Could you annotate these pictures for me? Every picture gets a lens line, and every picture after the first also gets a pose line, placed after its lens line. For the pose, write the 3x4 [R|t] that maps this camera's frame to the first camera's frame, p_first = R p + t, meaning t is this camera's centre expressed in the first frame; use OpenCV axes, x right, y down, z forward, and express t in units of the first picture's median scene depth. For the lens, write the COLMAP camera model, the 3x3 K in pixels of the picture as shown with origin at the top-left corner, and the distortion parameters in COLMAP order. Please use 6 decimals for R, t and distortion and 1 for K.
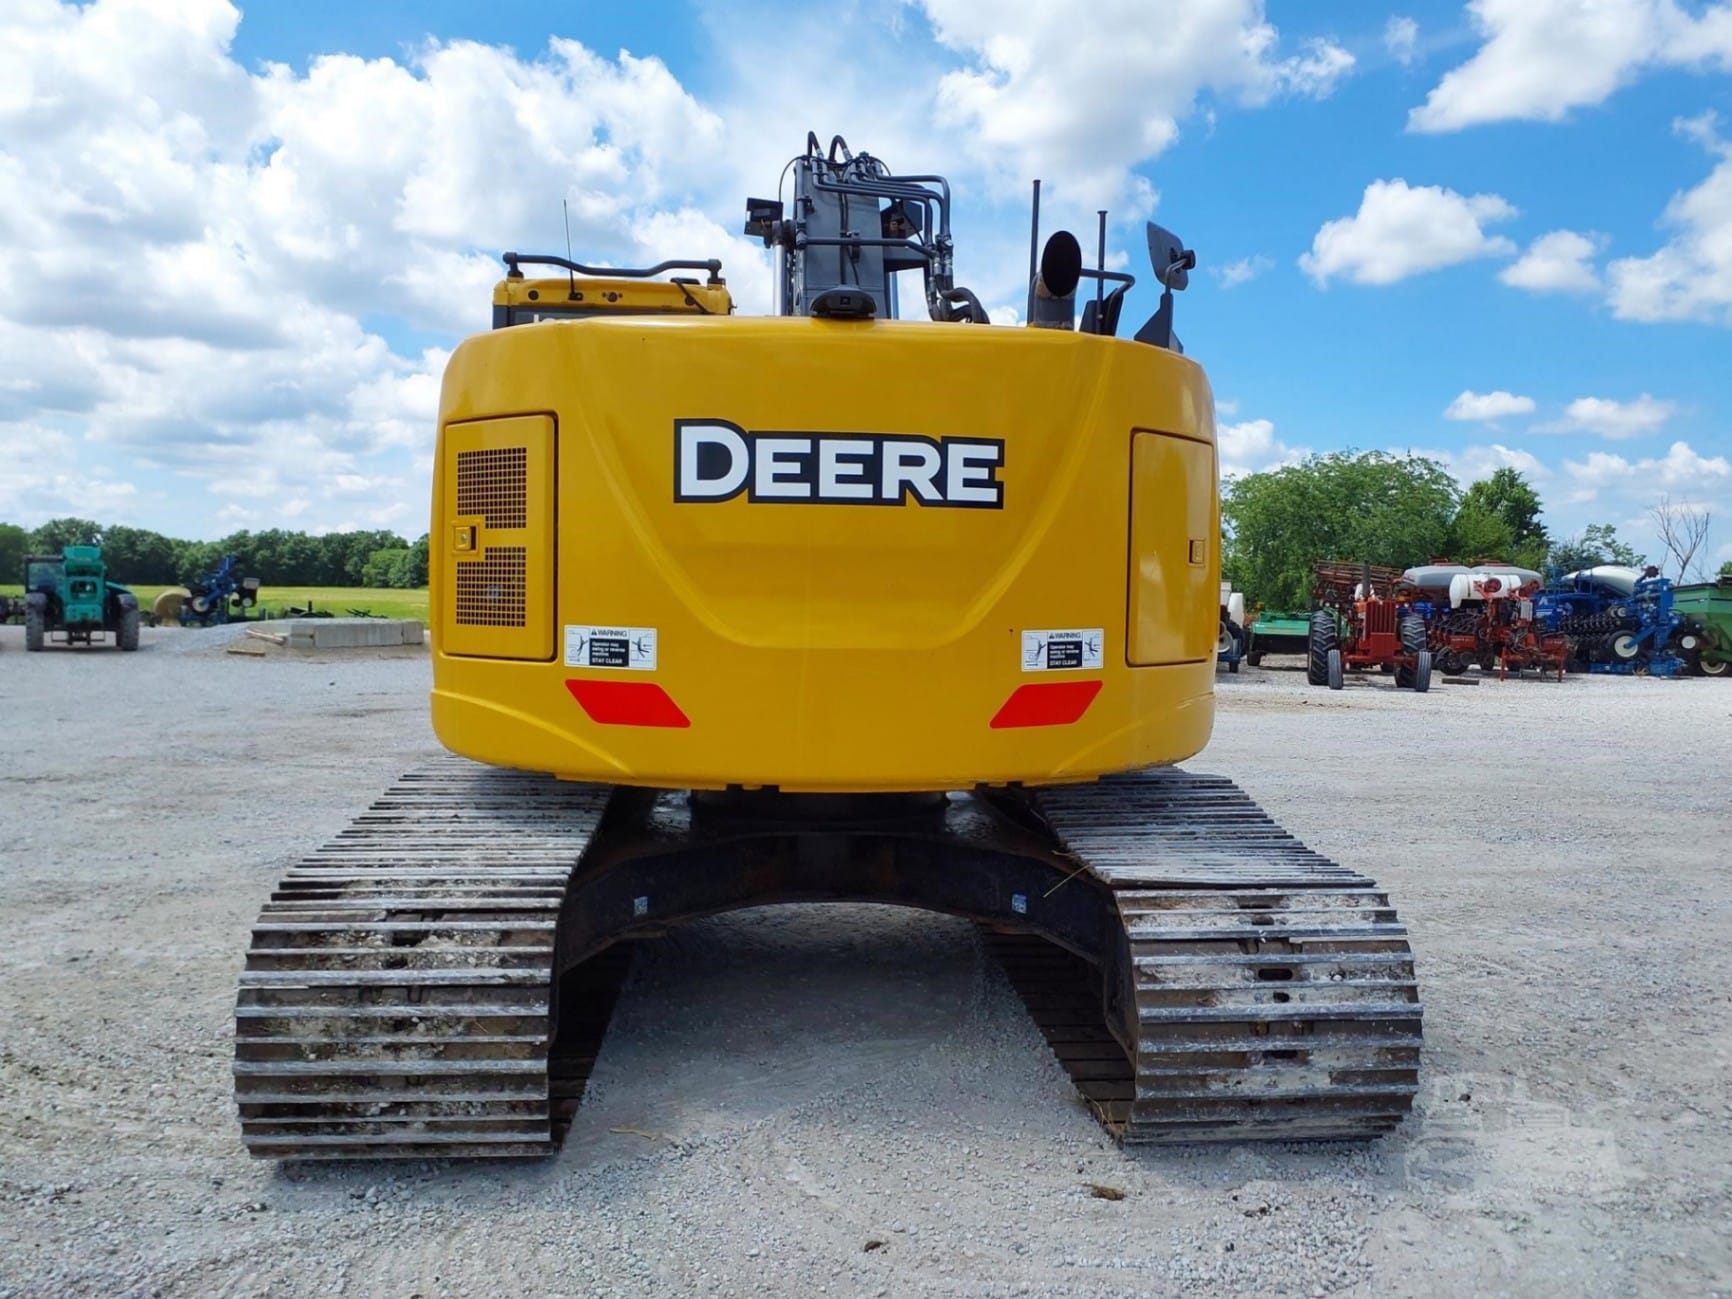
lens RADIAL K [[1400.3, 0, 876.4], [0, 1400.3, 617.1], [0, 0, 1]] dist [0.074355, -0.071055]
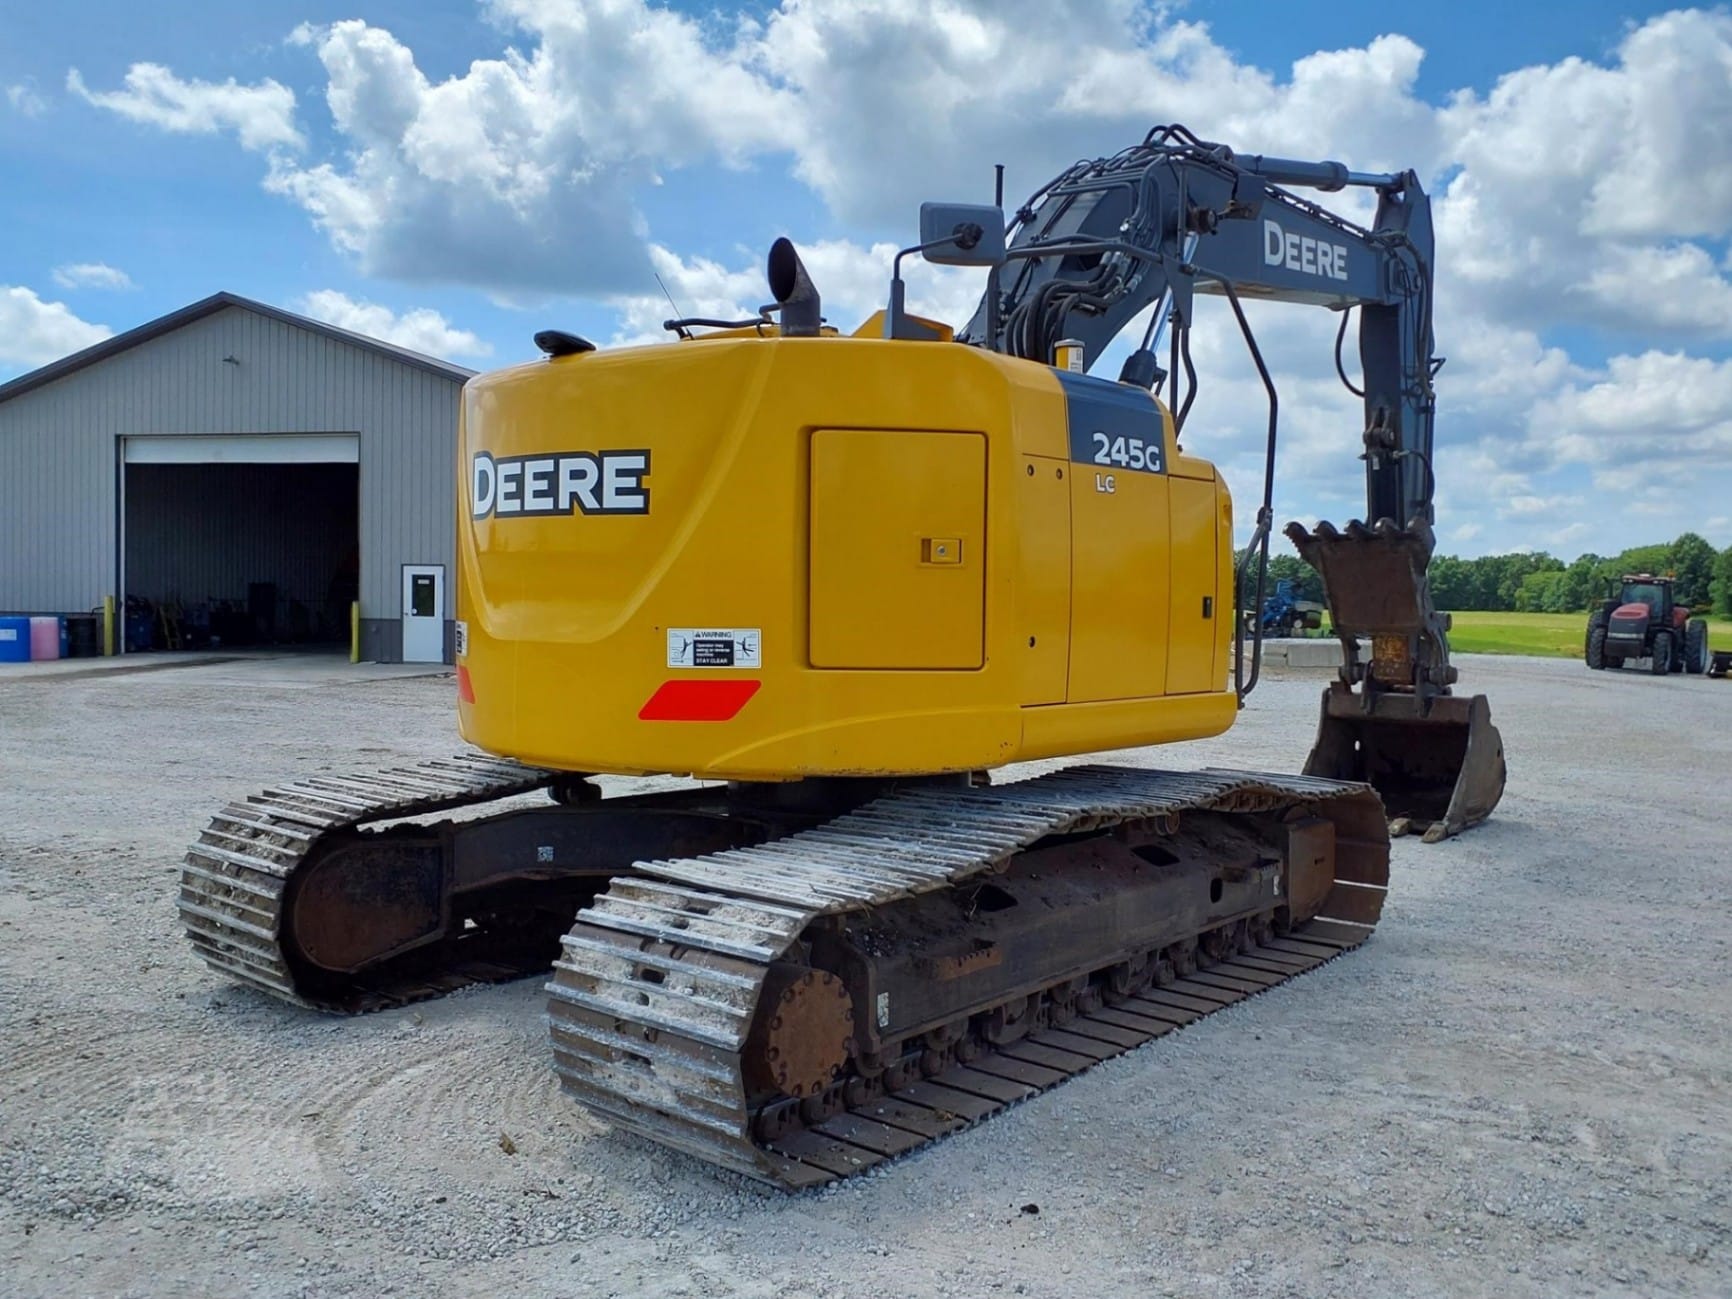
lens RADIAL K [[1400.3, 0, 874.1], [0, 1400.3, 615.2], [0, 0, 1]] dist [0.074355, -0.071055]
pose [[0.708272, 0.007696, -0.705898, 0.985849], [-0.020810, 0.999734, -0.009981, 0.007083], [0.705633, 0.021759, 0.708243, 0.373133]]
